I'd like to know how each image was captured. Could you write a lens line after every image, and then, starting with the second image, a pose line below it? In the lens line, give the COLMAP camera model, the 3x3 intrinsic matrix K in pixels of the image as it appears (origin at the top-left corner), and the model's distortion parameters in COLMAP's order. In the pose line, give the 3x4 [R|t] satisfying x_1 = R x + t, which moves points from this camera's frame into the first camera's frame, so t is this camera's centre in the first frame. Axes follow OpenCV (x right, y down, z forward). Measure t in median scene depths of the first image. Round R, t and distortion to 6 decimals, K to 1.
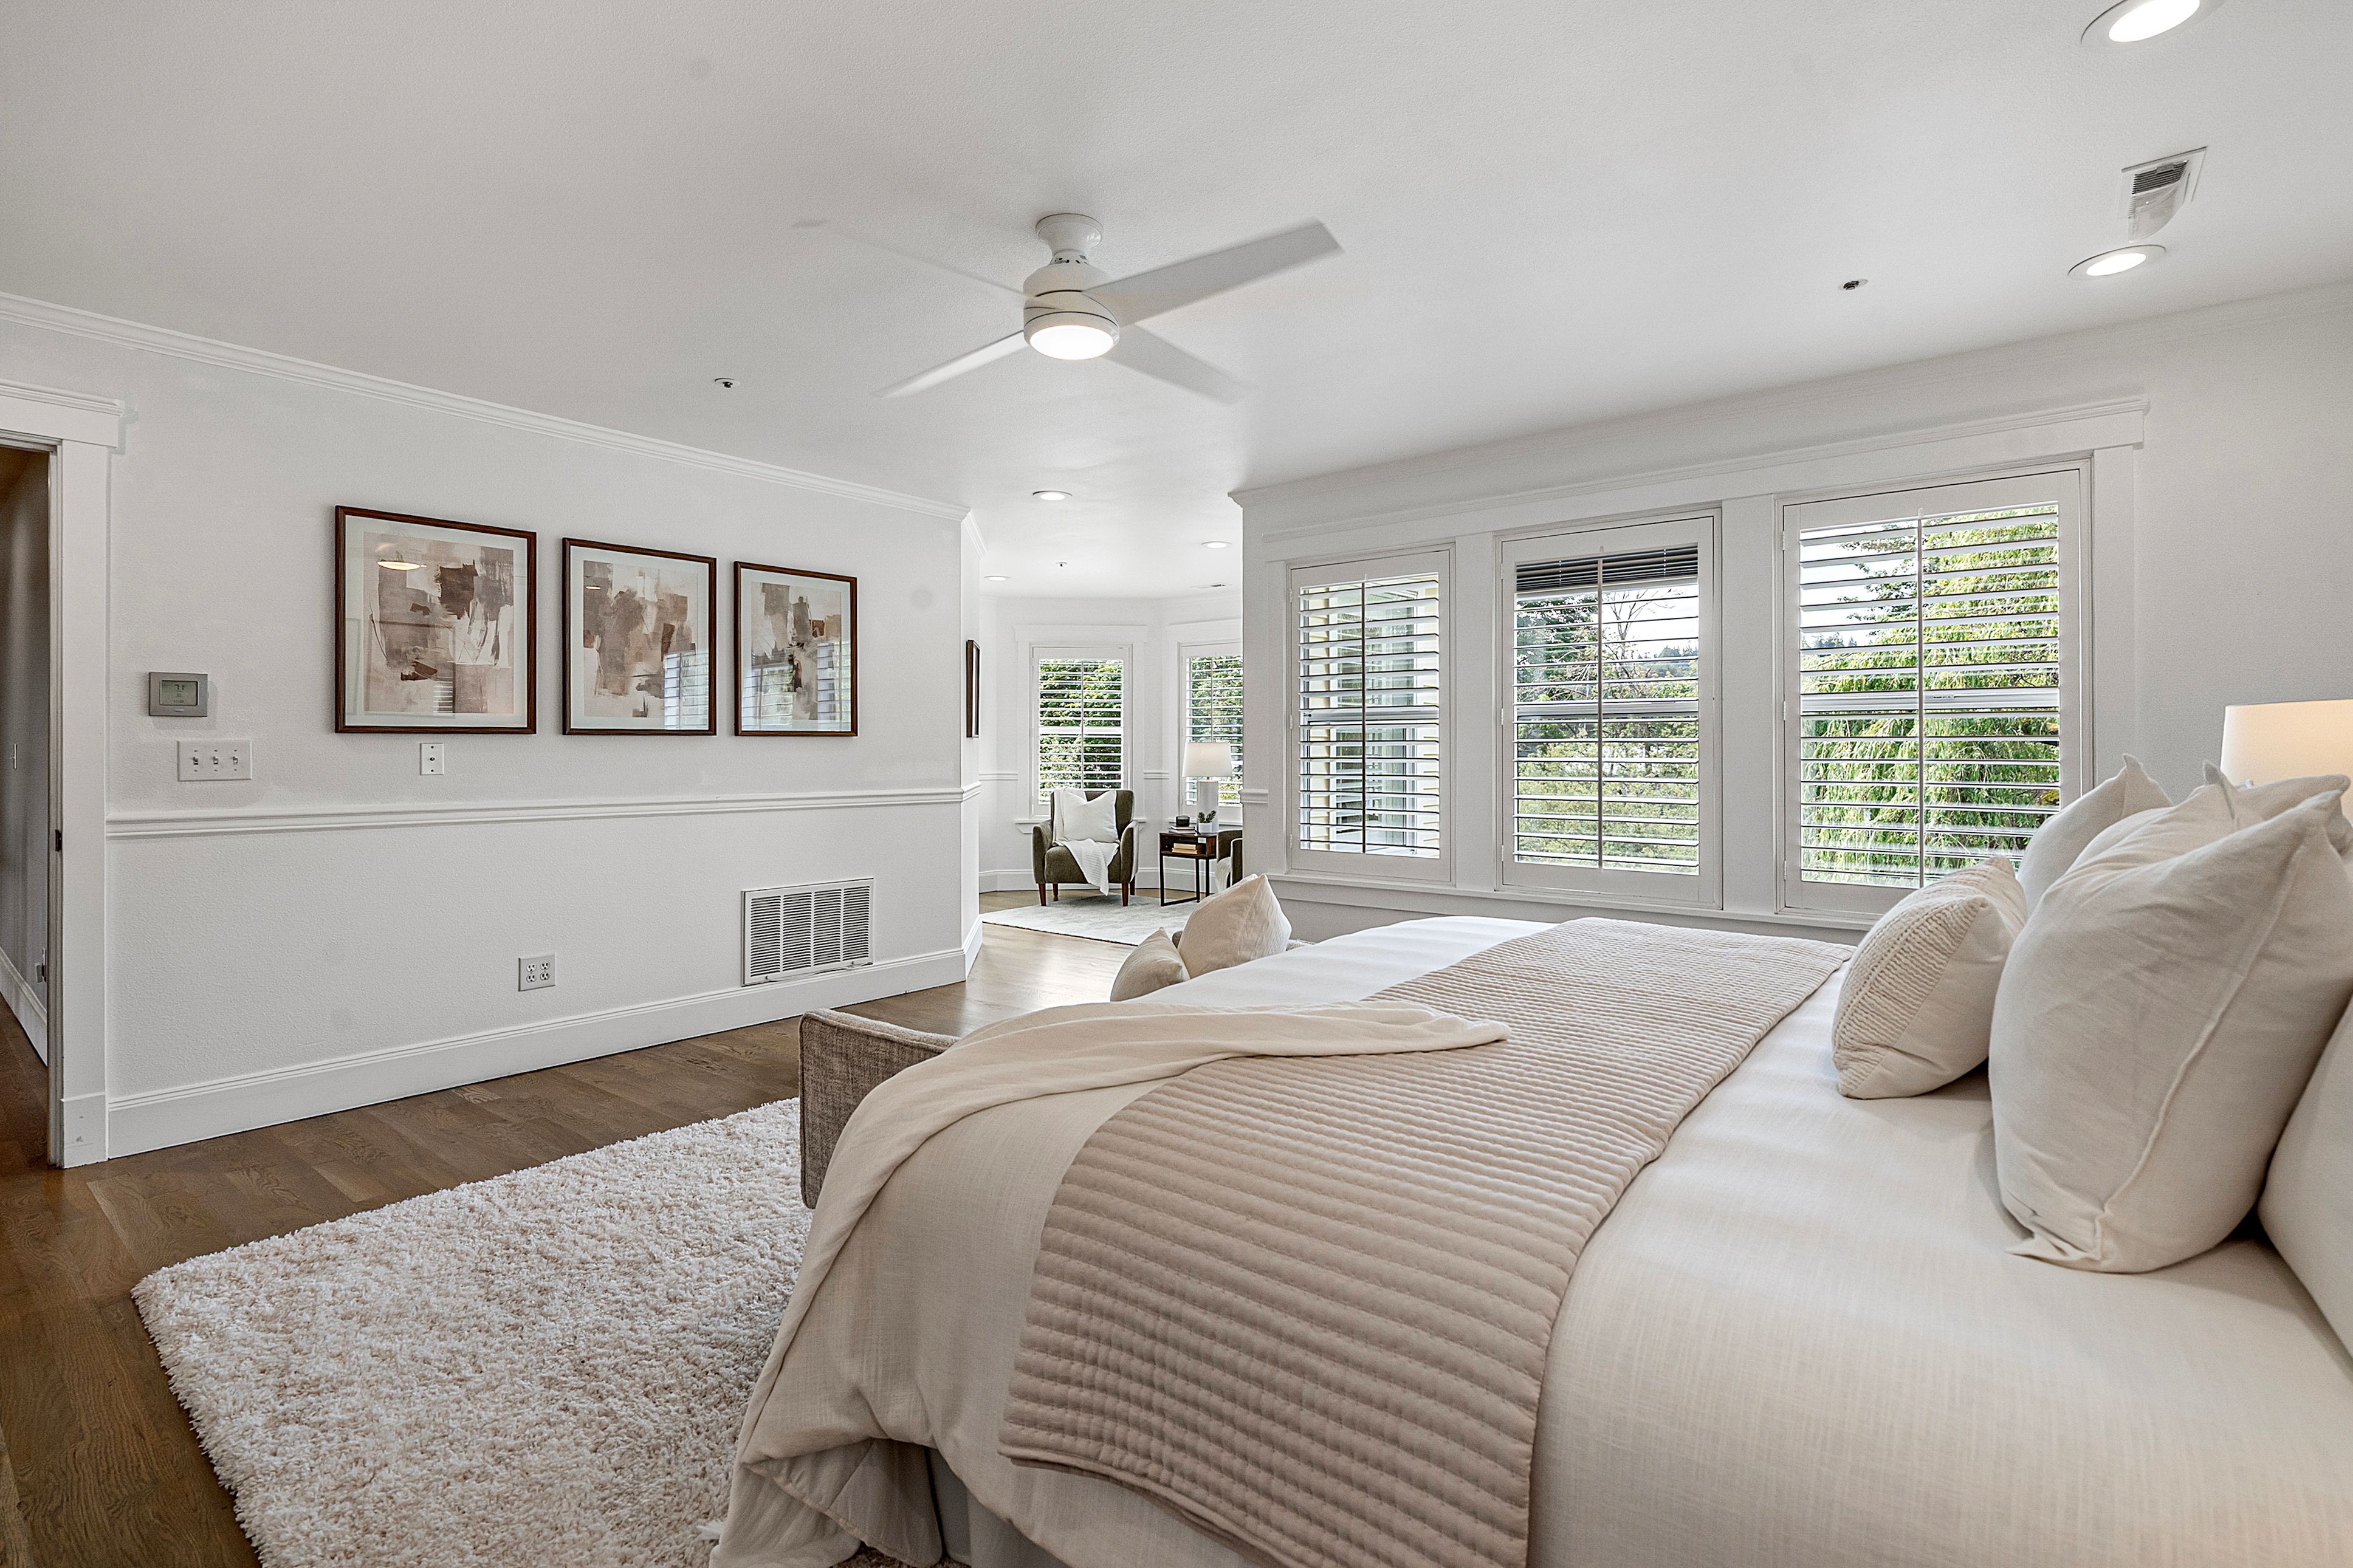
lens RADIAL K [[1055.0, 0, 1168.3], [0, 1055.0, 754.4], [0, 0, 1]] dist [0.001230, 0.000207]
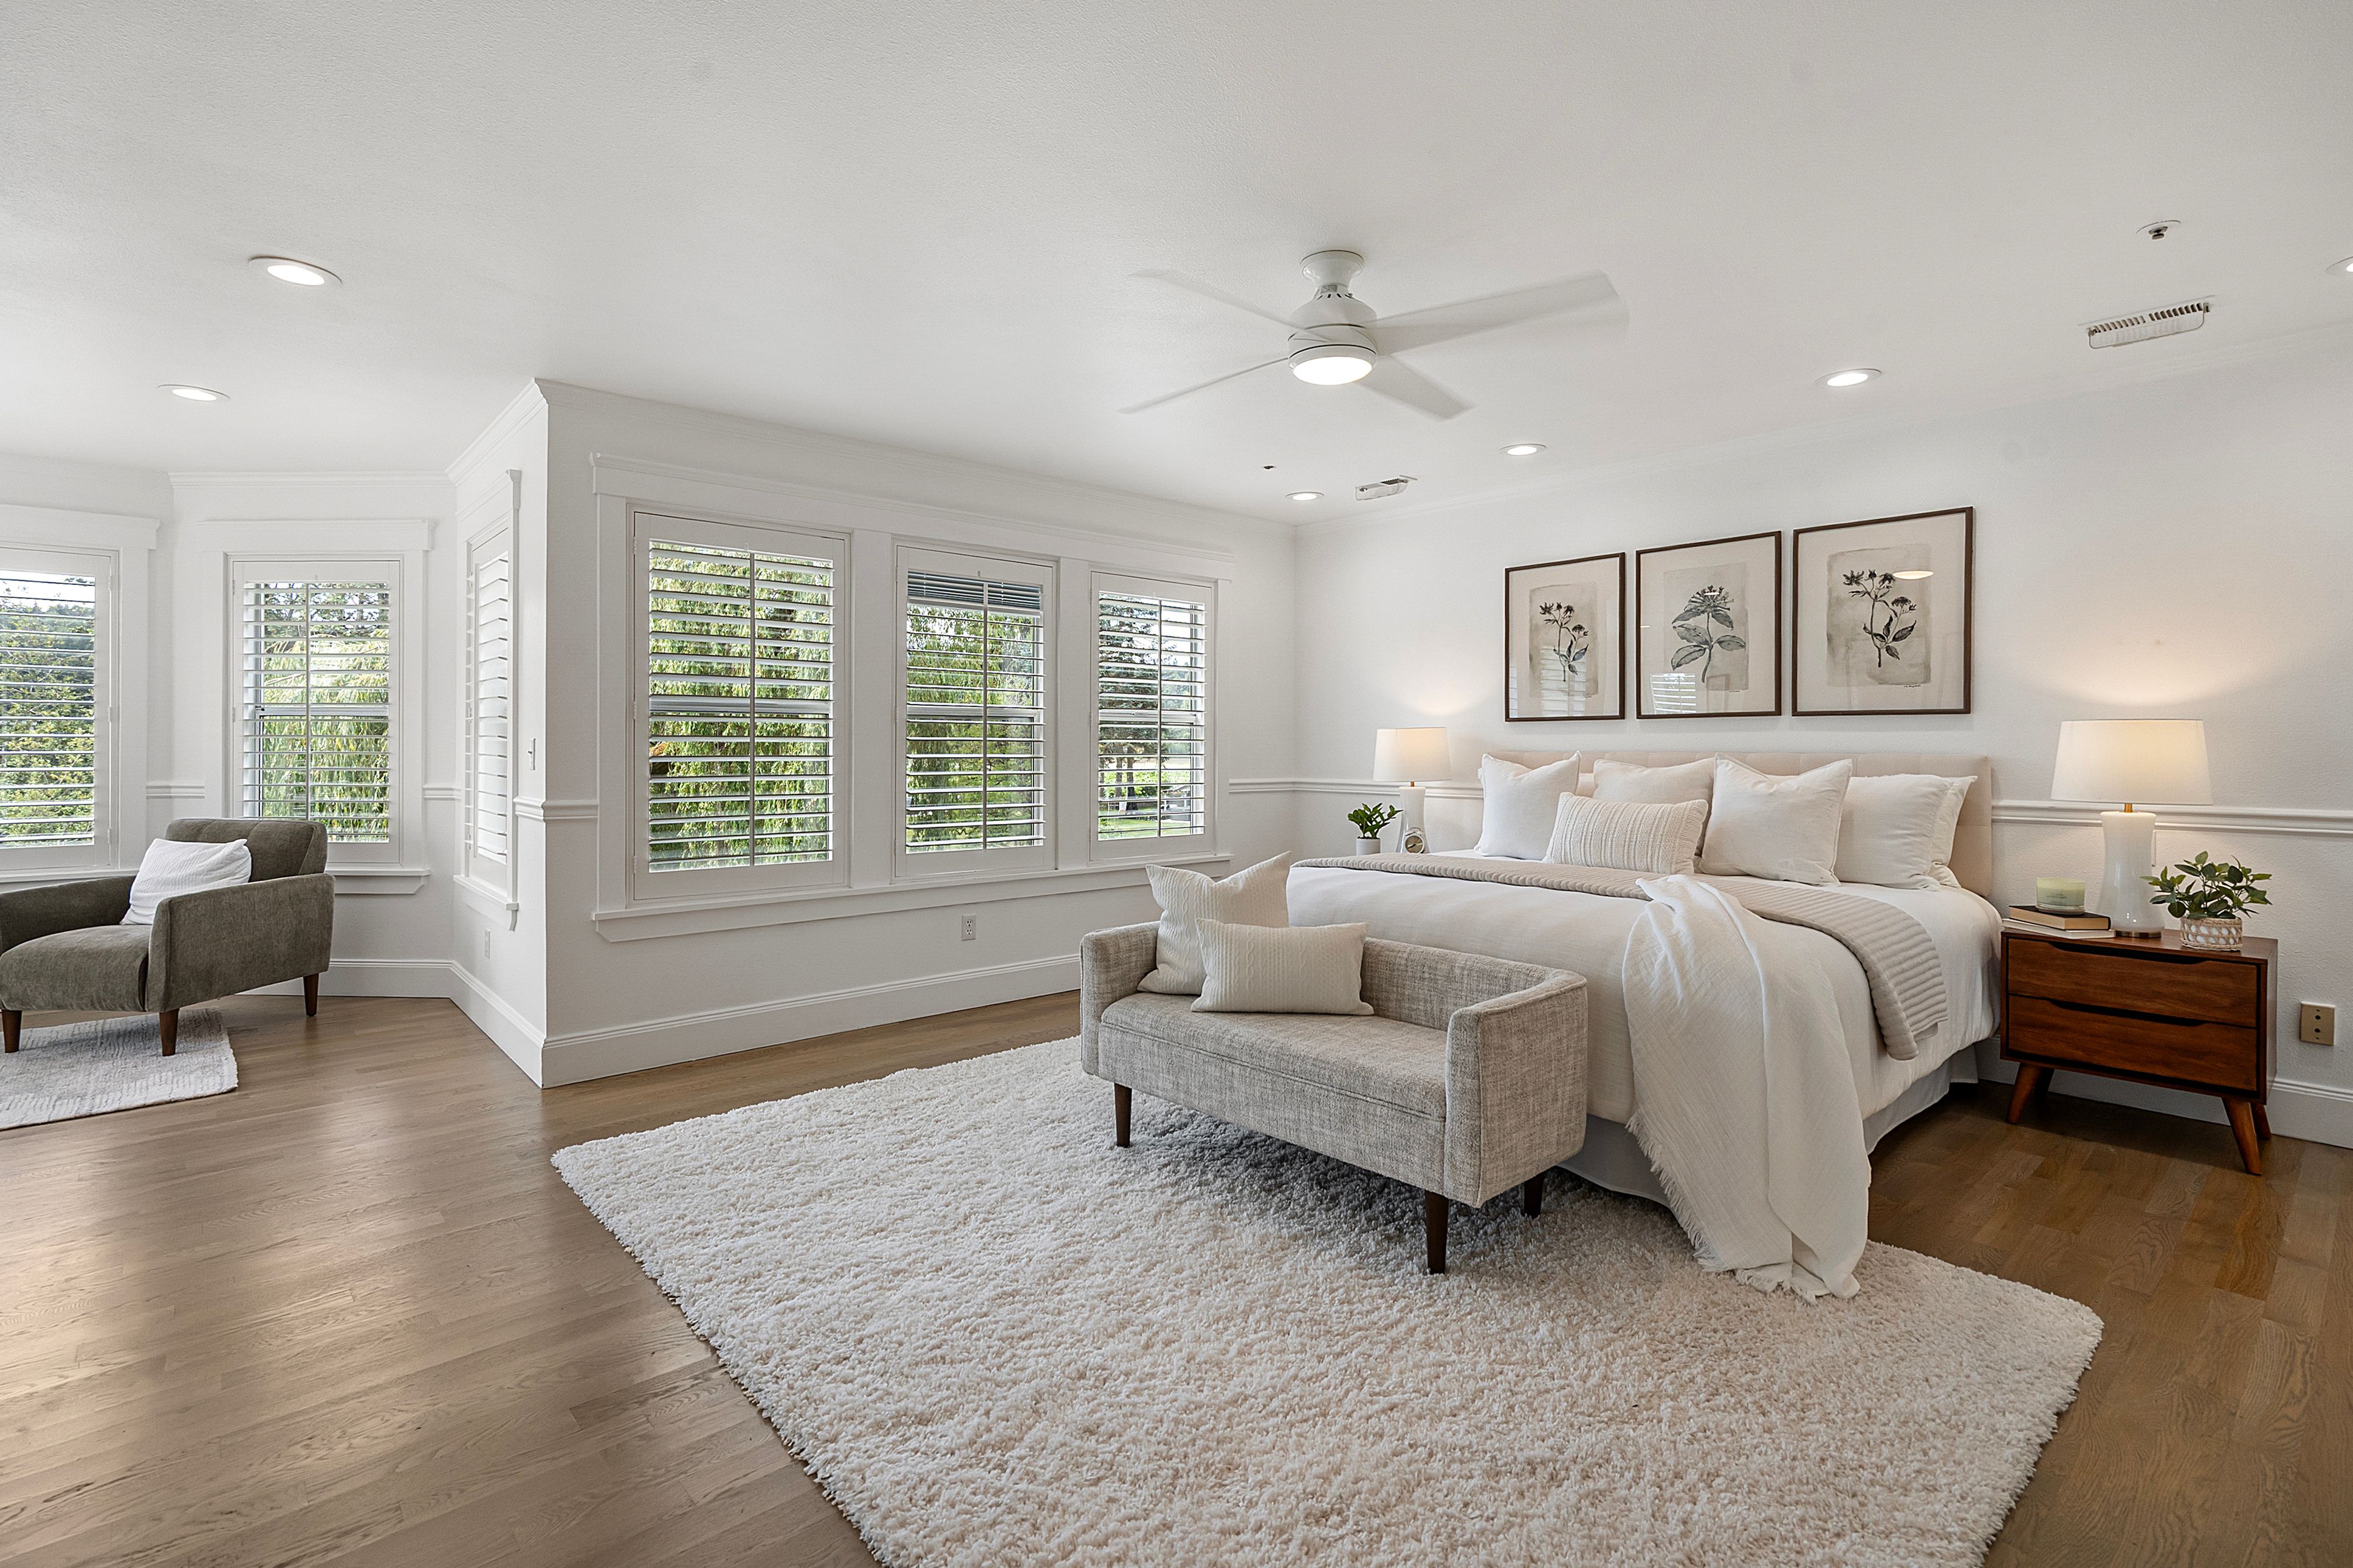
lens RADIAL K [[1105.7, 0, 1179.7], [0, 1105.7, 740.4], [0, 0, 1]] dist [0.001513, 0.000331]
pose [[0.162591, 0.010295, 0.986640, -0.382264], [0.001560, 0.999942, -0.010691, 0.000698], [-0.986692, 0.003278, 0.162566, 0.301061]]
